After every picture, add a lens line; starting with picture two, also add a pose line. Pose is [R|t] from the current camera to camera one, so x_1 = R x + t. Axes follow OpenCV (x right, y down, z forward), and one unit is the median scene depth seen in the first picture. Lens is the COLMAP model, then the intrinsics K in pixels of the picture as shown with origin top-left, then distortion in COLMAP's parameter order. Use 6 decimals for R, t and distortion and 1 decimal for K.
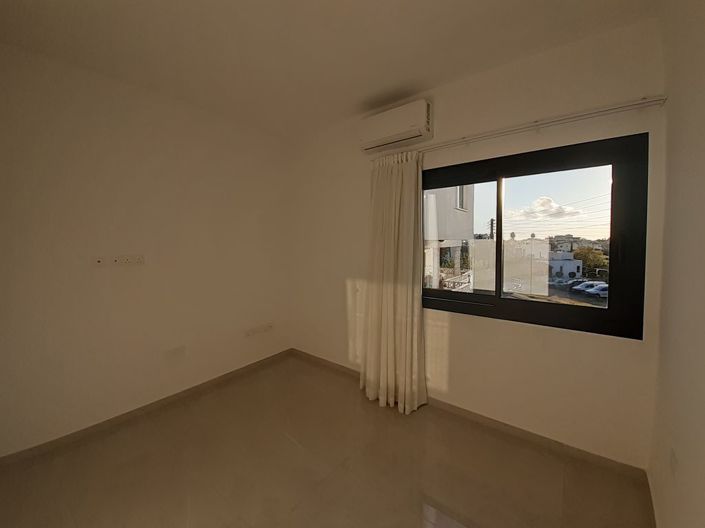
lens RADIAL K [[279.2, 0, 352.9], [0, 279.2, 253.6], [0, 0, 1]] dist [0.011409, -0.011416]
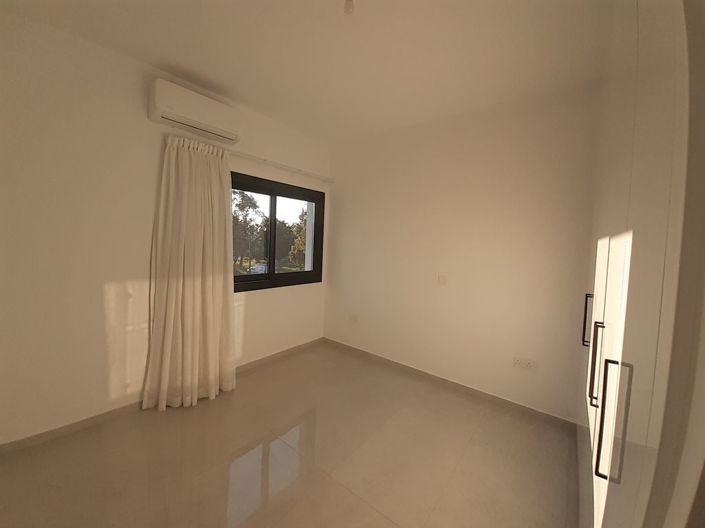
lens RADIAL K [[279.2, 0, 352.9], [0, 279.2, 253.6], [0, 0, 1]] dist [0.011409, -0.011416]
pose [[0.008306, -0.045276, 0.998940, -0.822693], [-0.008694, 0.998933, 0.045348, -0.022147], [-0.999928, -0.009061, 0.007903, 0.467824]]
